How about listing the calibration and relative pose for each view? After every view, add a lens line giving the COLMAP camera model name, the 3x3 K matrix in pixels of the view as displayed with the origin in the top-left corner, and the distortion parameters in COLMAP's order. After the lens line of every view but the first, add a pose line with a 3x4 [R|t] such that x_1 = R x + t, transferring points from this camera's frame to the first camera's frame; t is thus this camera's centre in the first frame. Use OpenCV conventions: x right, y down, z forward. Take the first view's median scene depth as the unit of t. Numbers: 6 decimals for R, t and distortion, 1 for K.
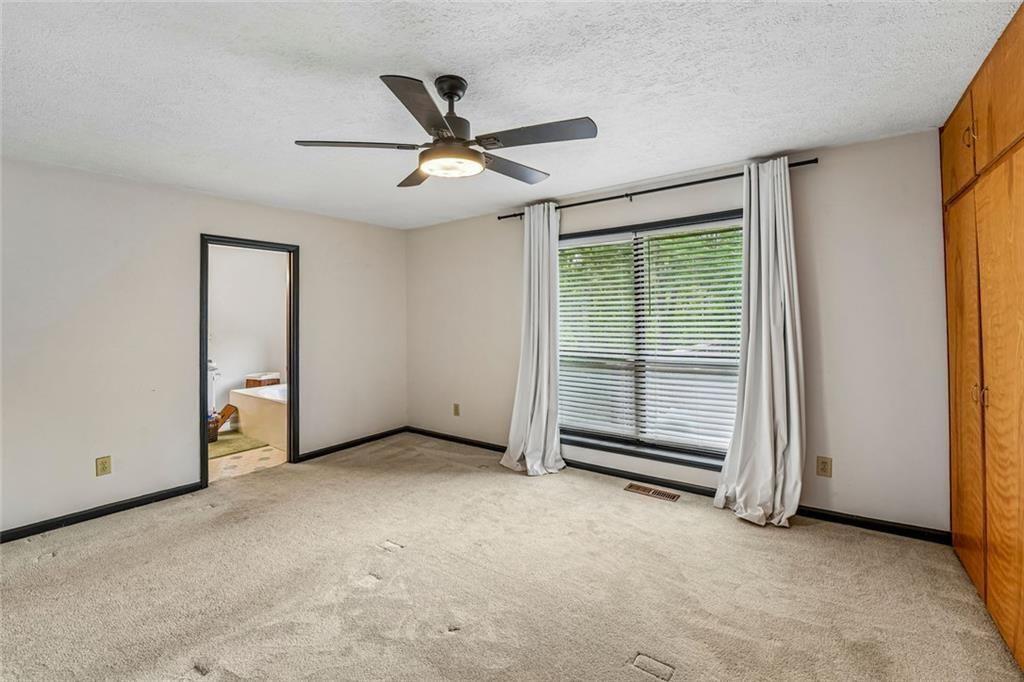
lens RADIAL K [[435.0, 0, 510.1], [0, 435.0, 315.3], [0, 0, 1]] dist [-0.022676, 0.000002]
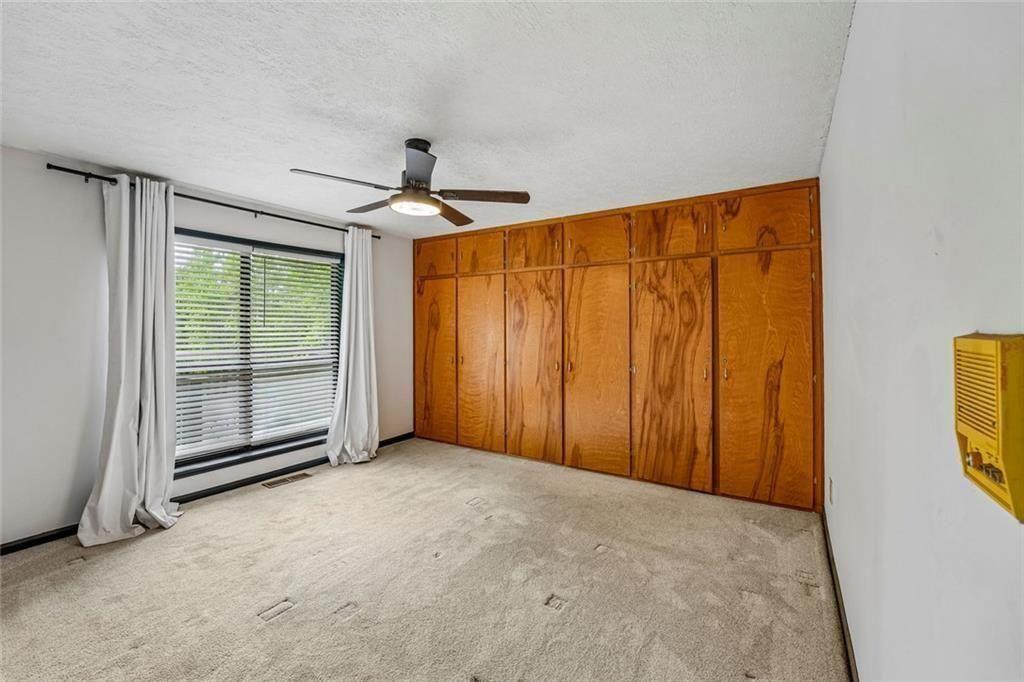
lens RADIAL K [[431.8, 0, 510.8], [0, 431.8, 330.3], [0, 0, 1]] dist [-0.022304, 0.000057]
pose [[-0.059126, 0.009550, 0.998205, -0.872986], [-0.004246, 0.999943, -0.009818, 0.019975], [-0.998241, -0.004819, -0.059082, 0.491862]]
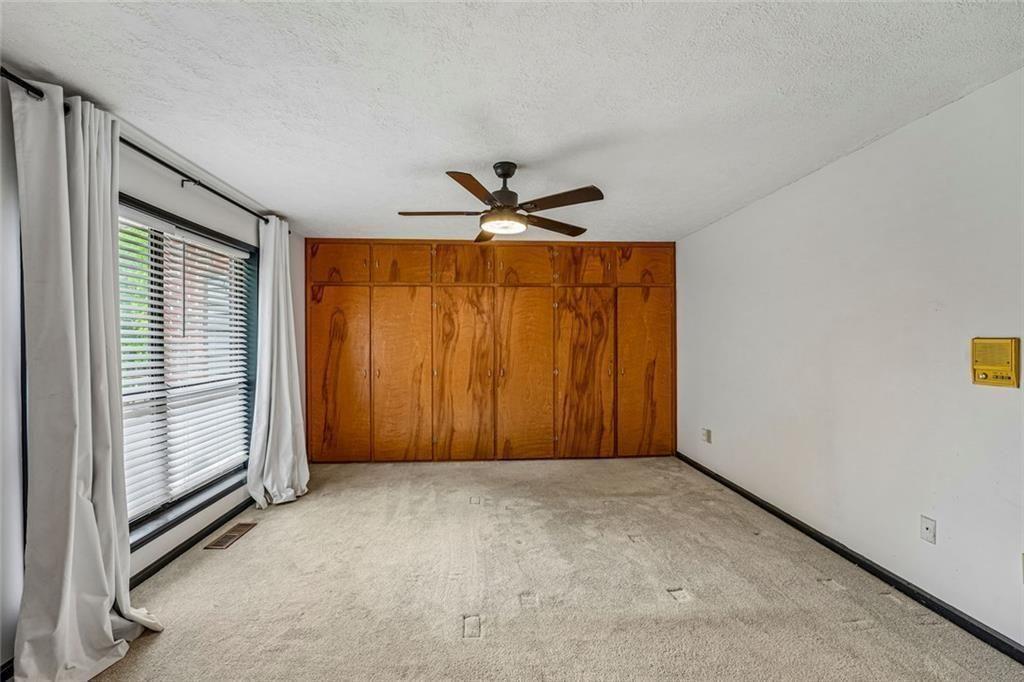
lens RADIAL K [[420.5, 0, 512.0], [0, 420.5, 349.8], [0, 0, 1]] dist [-0.020715, 0.000609]
pose [[-0.645136, -0.000026, 0.764068, -0.718516], [0.008949, 0.999931, 0.007590, 0.025795], [-0.764016, 0.011734, -0.645091, 1.136234]]
